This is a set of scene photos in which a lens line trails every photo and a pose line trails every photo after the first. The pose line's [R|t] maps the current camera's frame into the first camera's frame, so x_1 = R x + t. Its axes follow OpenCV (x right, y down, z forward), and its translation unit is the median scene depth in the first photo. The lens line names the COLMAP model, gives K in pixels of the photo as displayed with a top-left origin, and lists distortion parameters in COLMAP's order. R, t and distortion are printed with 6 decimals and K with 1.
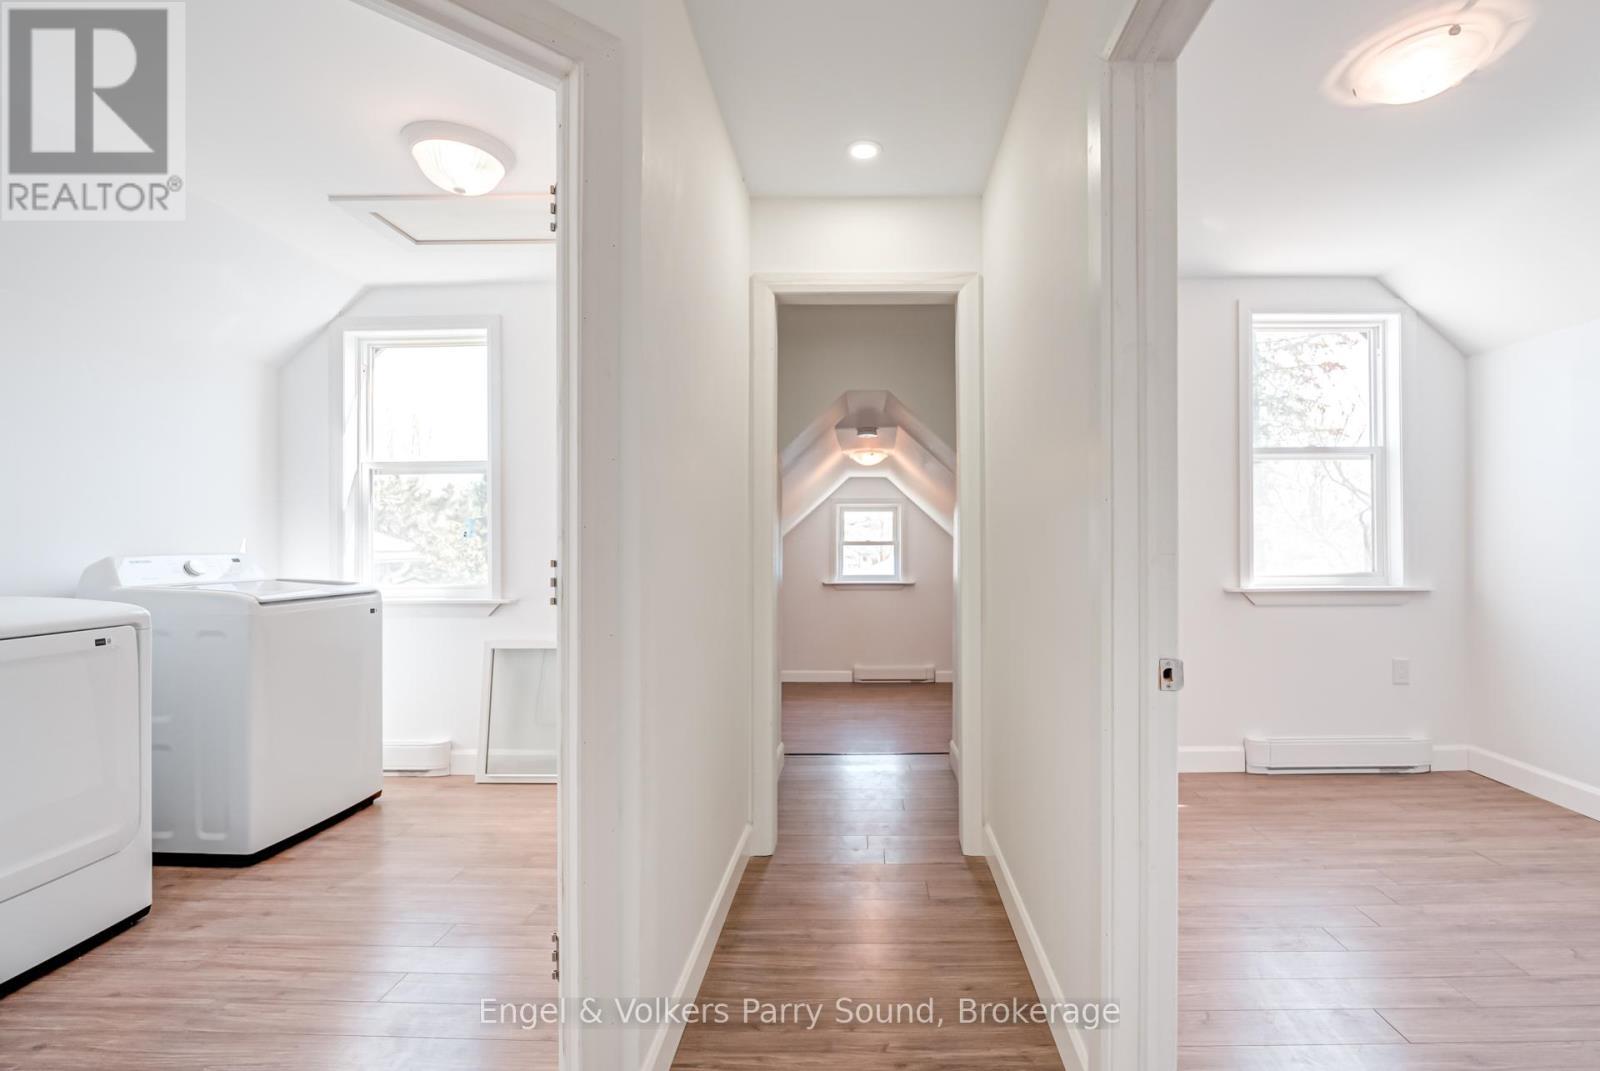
lens RADIAL K [[655.1, 0, 799.7], [0, 655.1, 542.7], [0, 0, 1]] dist [-0.003809, -0.000530]
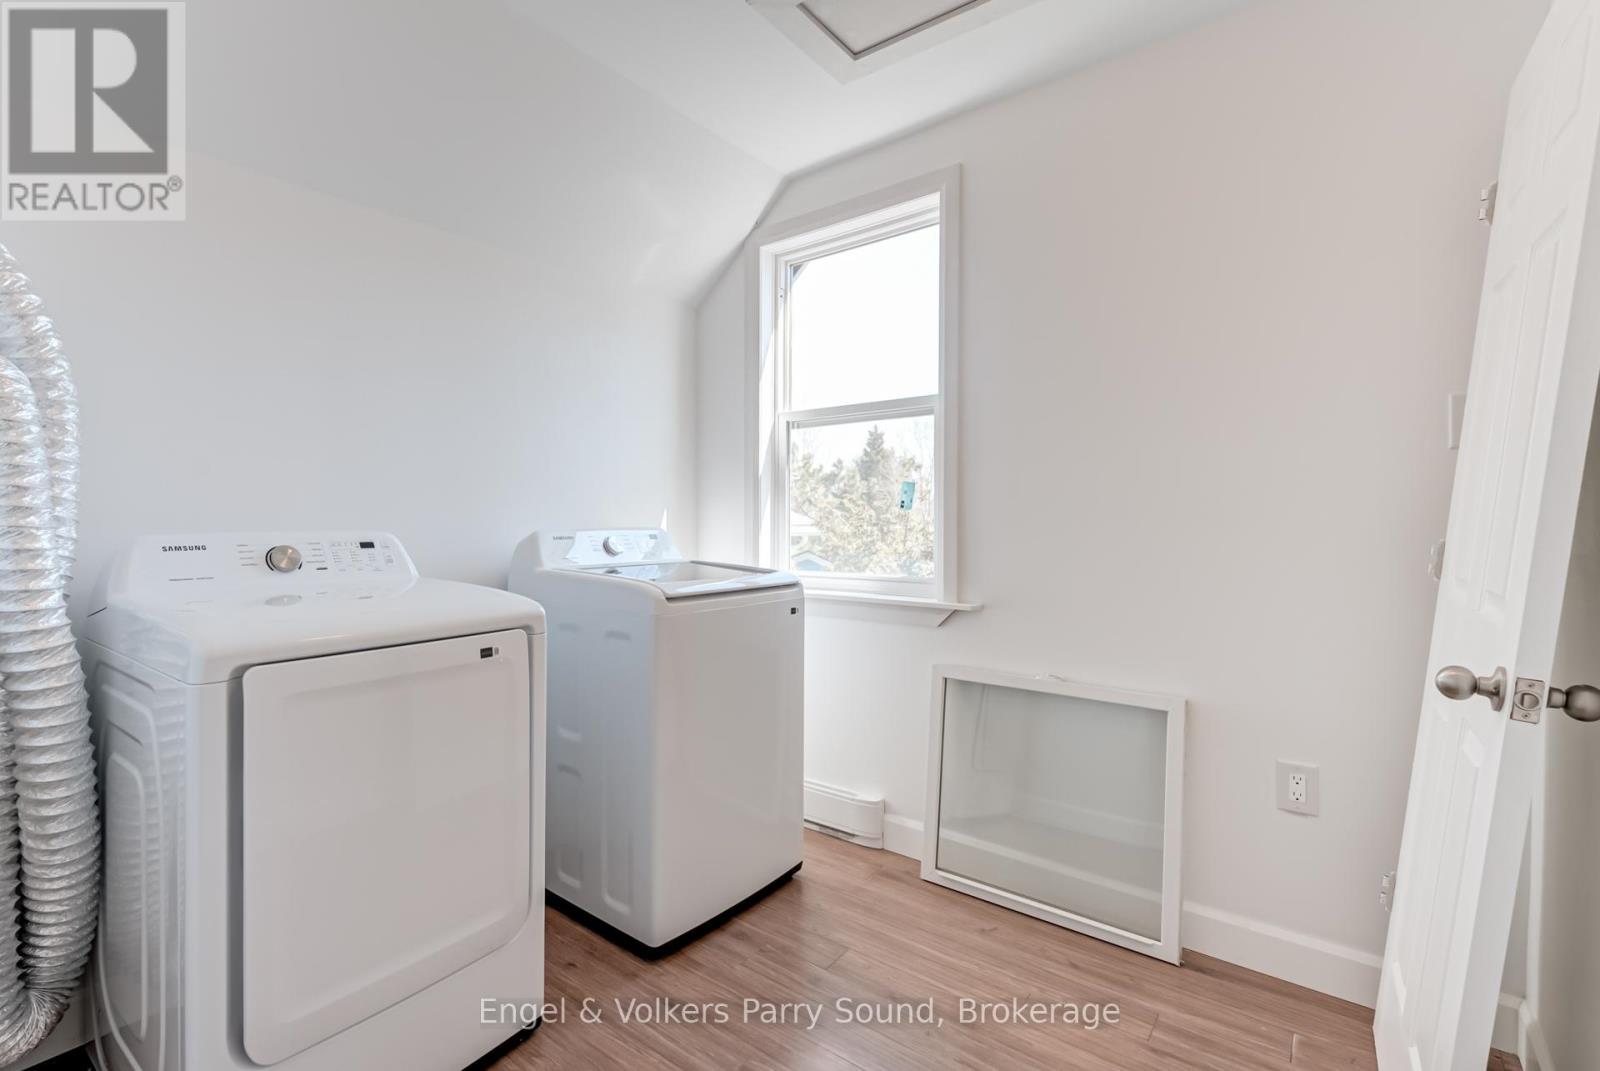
lens RADIAL K [[713.3, 0, 793.0], [0, 713.3, 503.3], [0, 0, 1]] dist [0.019130, -0.000118]
pose [[0.852394, -0.006939, -0.522854, -0.221279], [-0.004220, 0.999788, -0.020149, 0.001263], [0.522883, 0.019382, 0.852184, 0.299668]]
